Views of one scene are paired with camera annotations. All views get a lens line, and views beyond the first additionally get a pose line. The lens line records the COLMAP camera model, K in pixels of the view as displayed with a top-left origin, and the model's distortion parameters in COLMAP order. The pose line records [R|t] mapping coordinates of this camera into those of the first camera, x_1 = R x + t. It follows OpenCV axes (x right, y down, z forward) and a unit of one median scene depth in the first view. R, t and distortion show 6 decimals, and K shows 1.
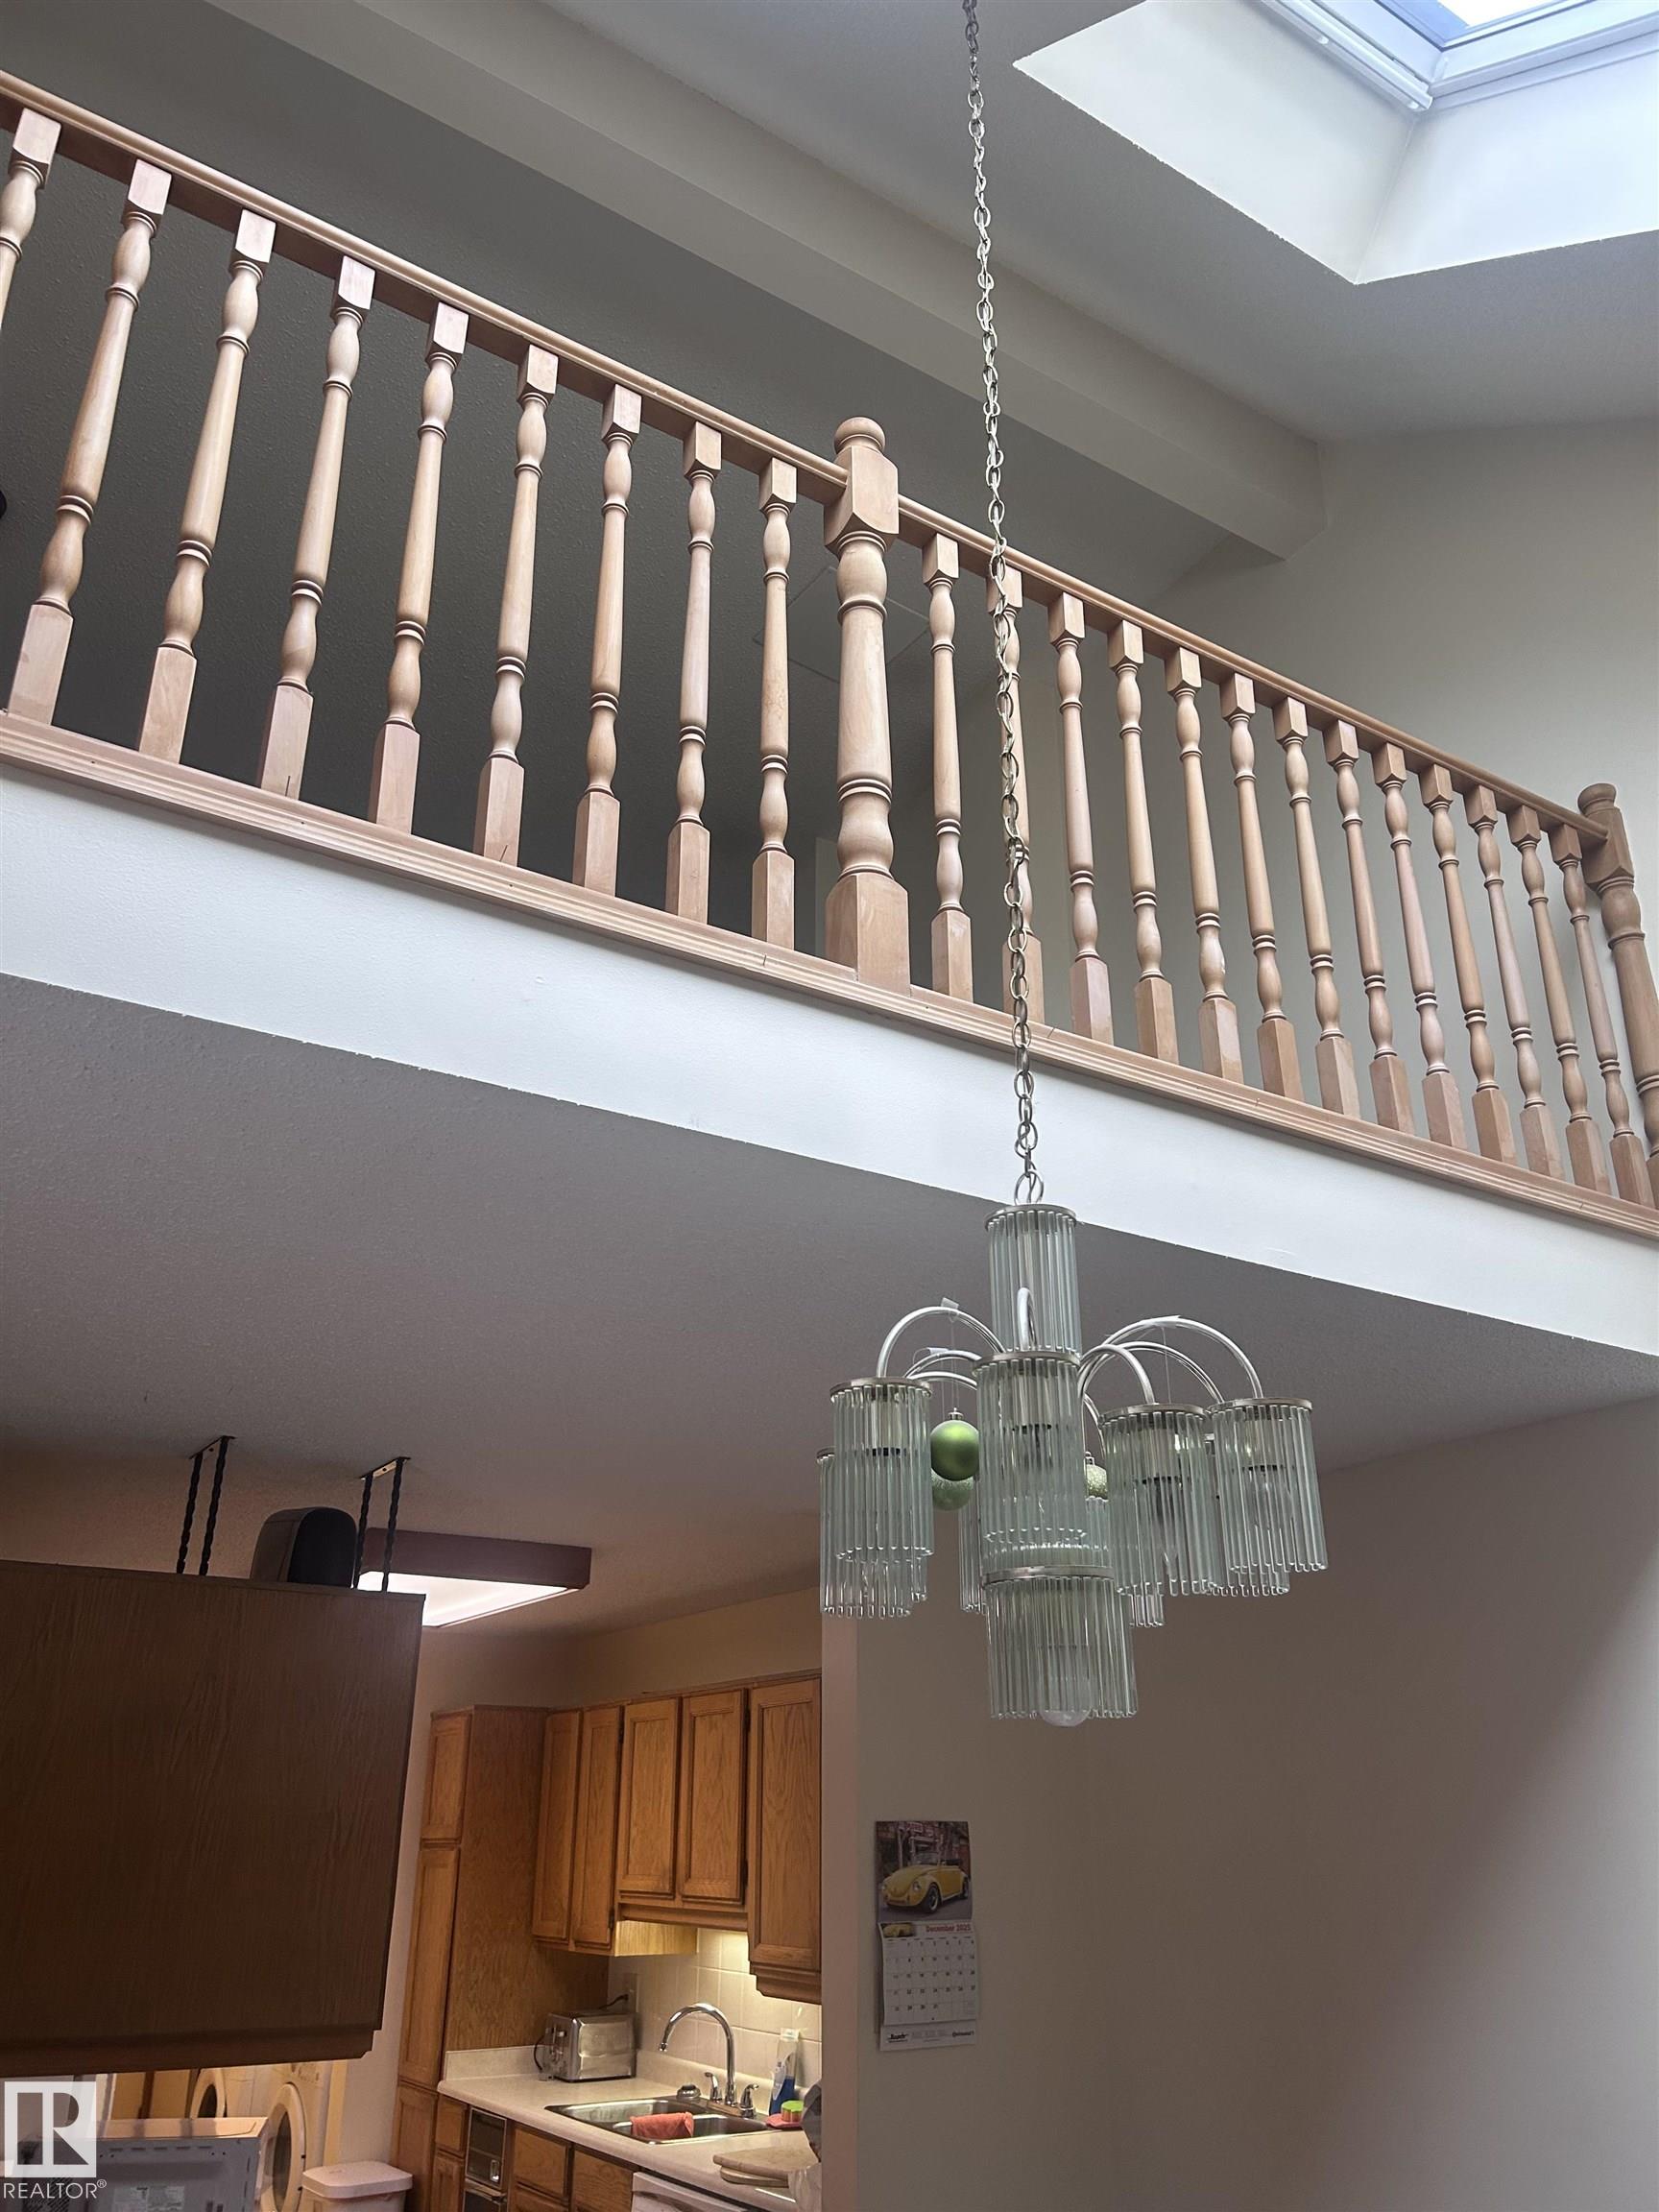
lens RADIAL K [[1680.4, 0, 833.7], [0, 1680.4, 1112.7], [0, 0, 1]] dist [0.077048, -0.091813]
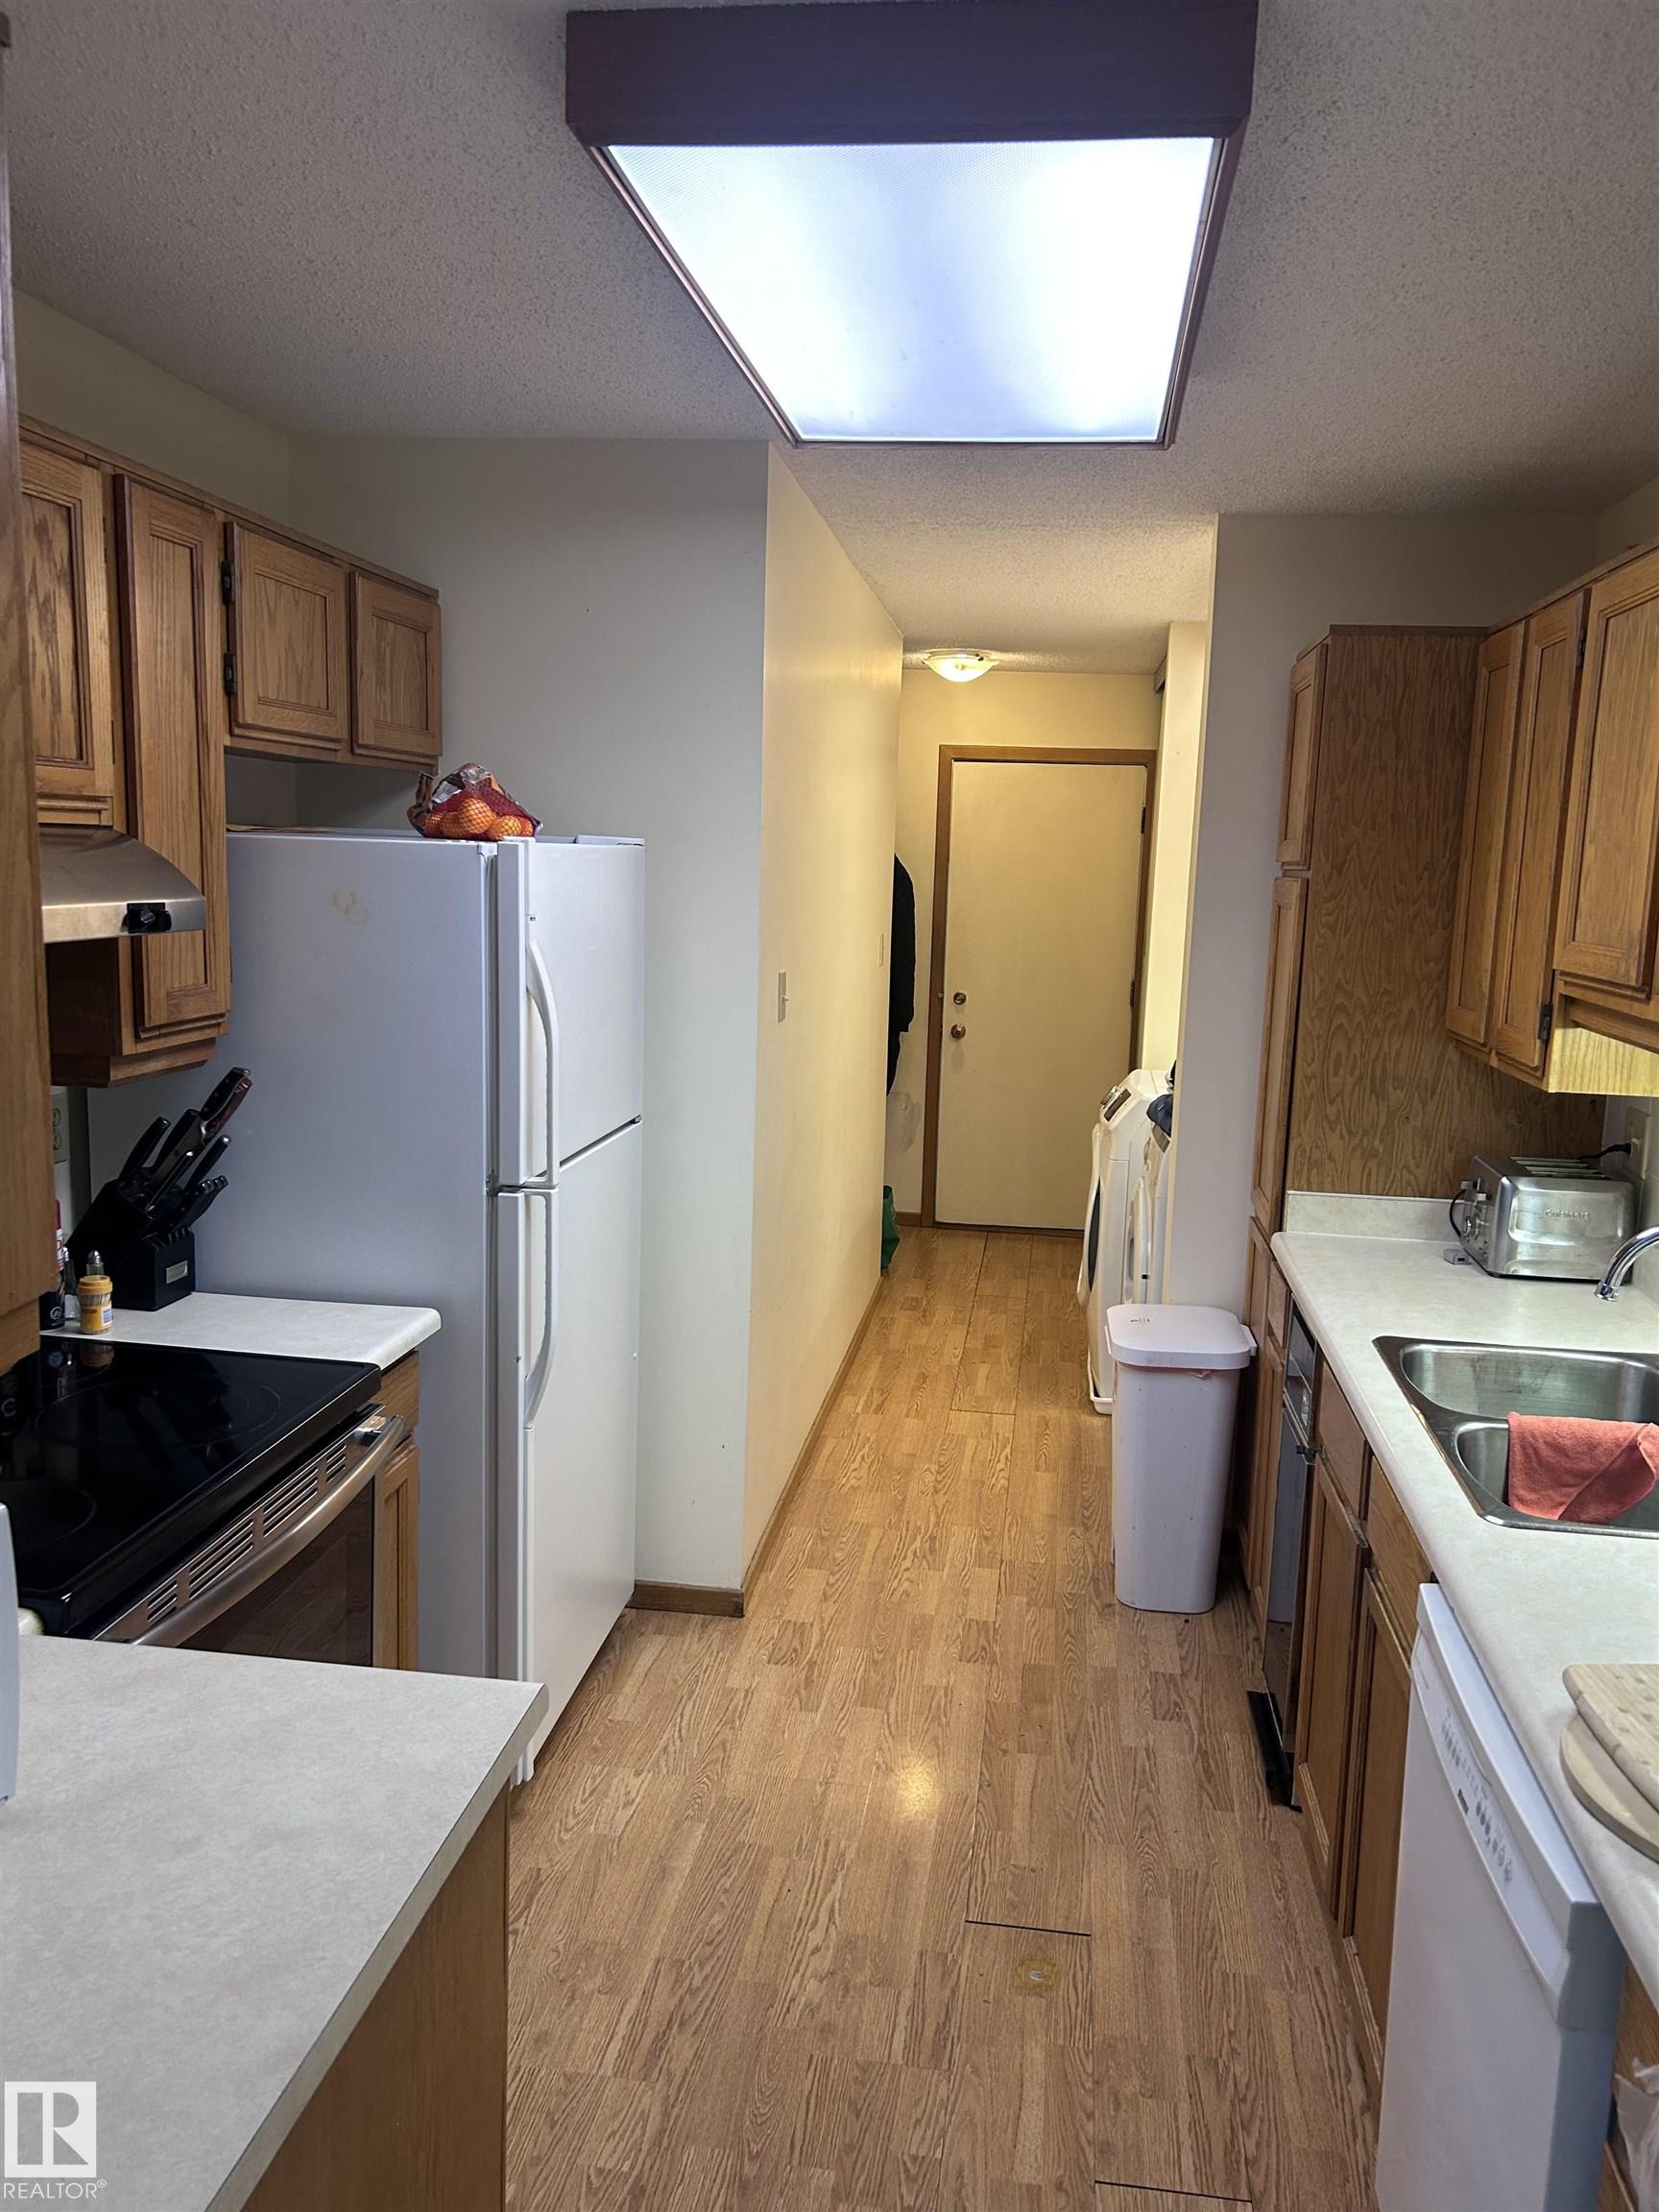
lens RADIAL K [[1680.4, 0, 833.7], [0, 1680.4, 1112.7], [0, 0, 1]] dist [0.077048, -0.091813]
pose [[0.771351, 0.124979, -0.624018, 0.015836], [0.214130, 0.872392, 0.439410, 0.228135], [0.599305, -0.472560, 0.646158, 0.525663]]
